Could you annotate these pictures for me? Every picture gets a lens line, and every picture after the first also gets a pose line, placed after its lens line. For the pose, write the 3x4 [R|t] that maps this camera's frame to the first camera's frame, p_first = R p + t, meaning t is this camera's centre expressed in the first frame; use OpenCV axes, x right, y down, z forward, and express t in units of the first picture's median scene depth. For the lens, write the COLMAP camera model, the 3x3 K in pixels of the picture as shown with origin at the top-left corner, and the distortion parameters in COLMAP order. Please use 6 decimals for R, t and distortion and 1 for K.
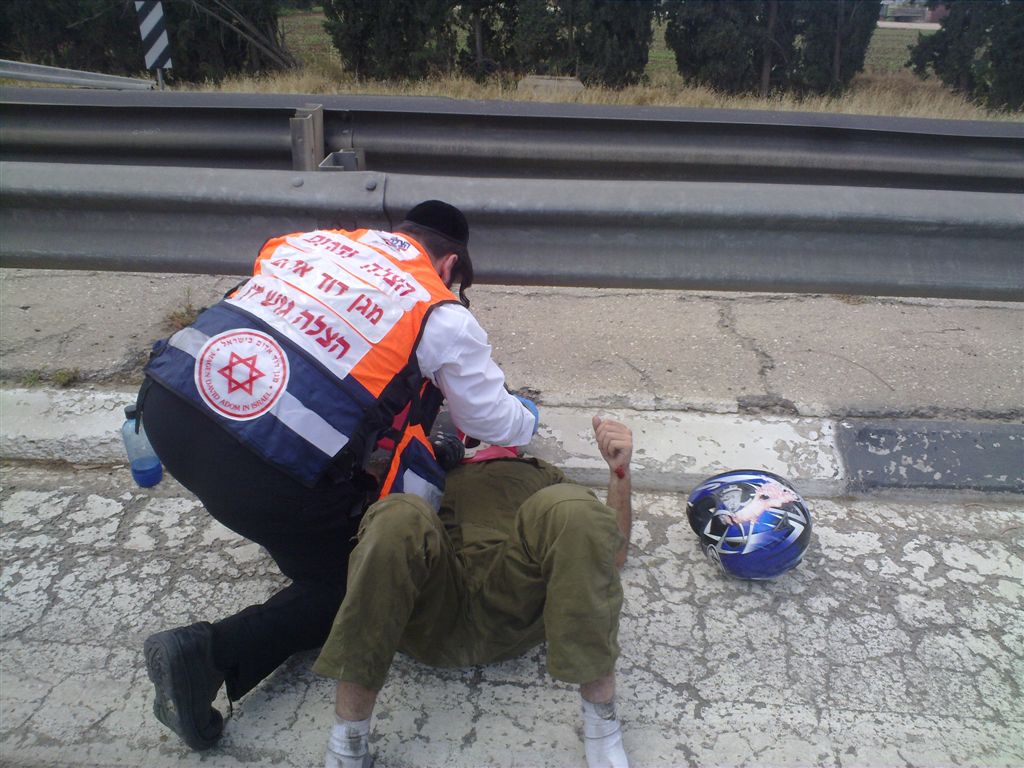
lens RADIAL K [[825.0, 0, 512.0], [0, 825.0, 384.0], [0, 0, 1]] dist [-0.038488, -0.001481]
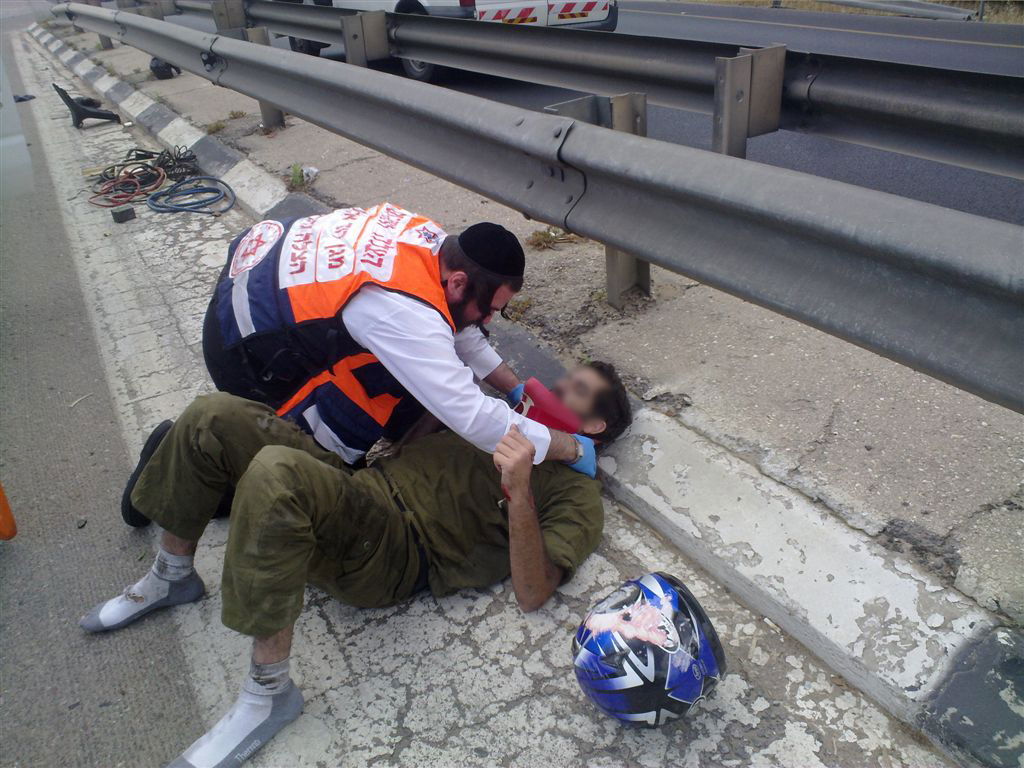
lens RADIAL K [[816.3, 0, 512.0], [0, 816.3, 384.0], [0, 0, 1]] dist [-0.004103, -0.066048]
pose [[0.590138, 0.341727, -0.731409, 0.711674], [-0.281498, 0.936234, 0.210298, -0.181592], [0.756634, 0.081786, 0.648703, 0.434805]]
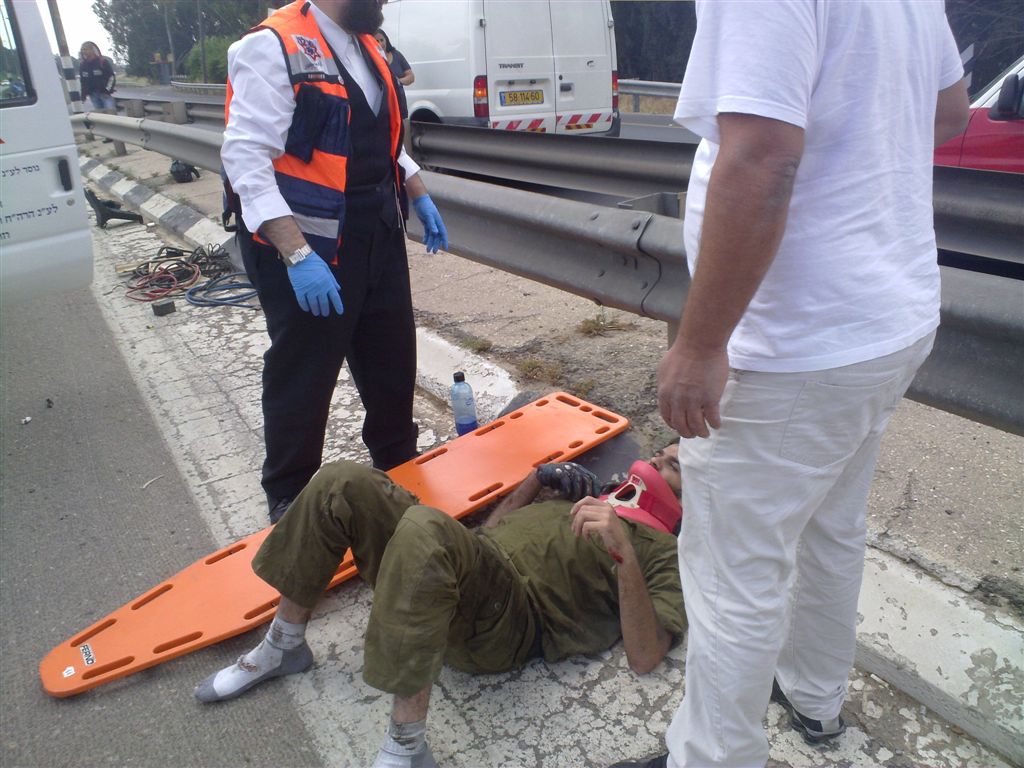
lens RADIAL K [[822.7, 0, 512.0], [0, 822.7, 384.0], [0, 0, 1]] dist [-0.004542, -0.085459]
pose [[0.607536, 0.247329, -0.754804, 0.679489], [-0.280462, 0.955871, 0.087471, -0.115489], [0.743129, 0.158552, 0.650093, 0.286306]]
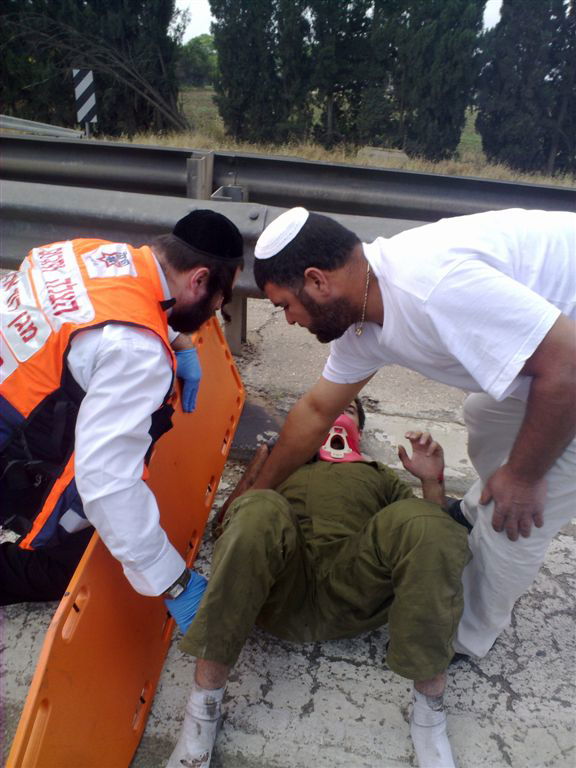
lens RADIAL K [[621.8, 0, 284.3], [0, 621.8, 406.7], [0, 0, 1]] dist [-0.051276, 0.005250]
pose [[0.993672, 0.087428, -0.070519, -0.049701], [-0.084449, 0.995448, 0.044188, -0.014949], [0.074061, -0.037954, 0.996531, 0.135134]]
